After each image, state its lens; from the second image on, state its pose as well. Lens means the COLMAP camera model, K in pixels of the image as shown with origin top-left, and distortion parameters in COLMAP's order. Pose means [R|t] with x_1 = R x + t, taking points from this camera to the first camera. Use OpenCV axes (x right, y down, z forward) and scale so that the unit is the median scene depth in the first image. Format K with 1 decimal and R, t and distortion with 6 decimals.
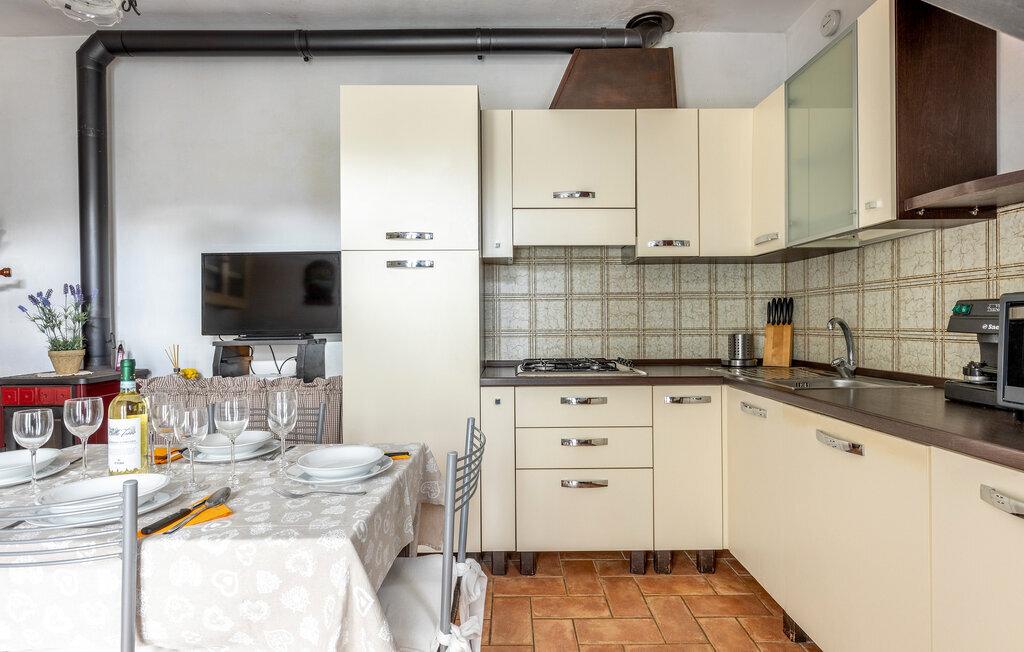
lens RADIAL K [[507.2, 0, 513.5], [0, 507.2, 319.0], [0, 0, 1]] dist [-0.007141, -0.000343]
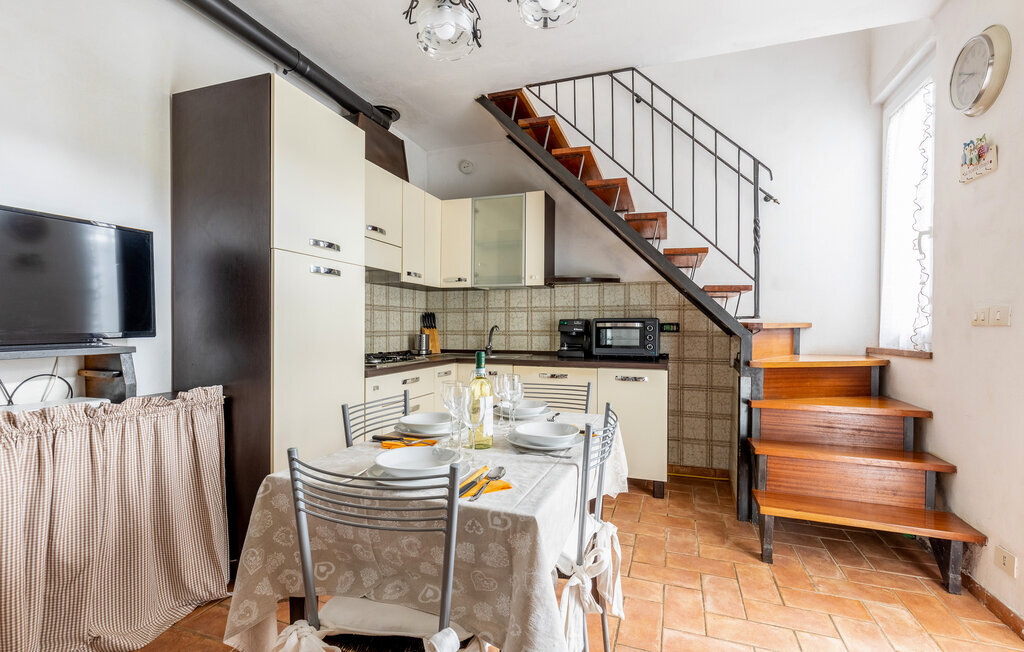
lens RADIAL K [[445.1, 0, 514.5], [0, 445.1, 331.9], [0, 0, 1]] dist [-0.010640, 0.000679]
pose [[0.342895, -0.001471, 0.939373, -0.885071], [-0.011211, 0.999921, 0.005659, 0.012292], [-0.939307, -0.012472, 0.342851, 0.273236]]
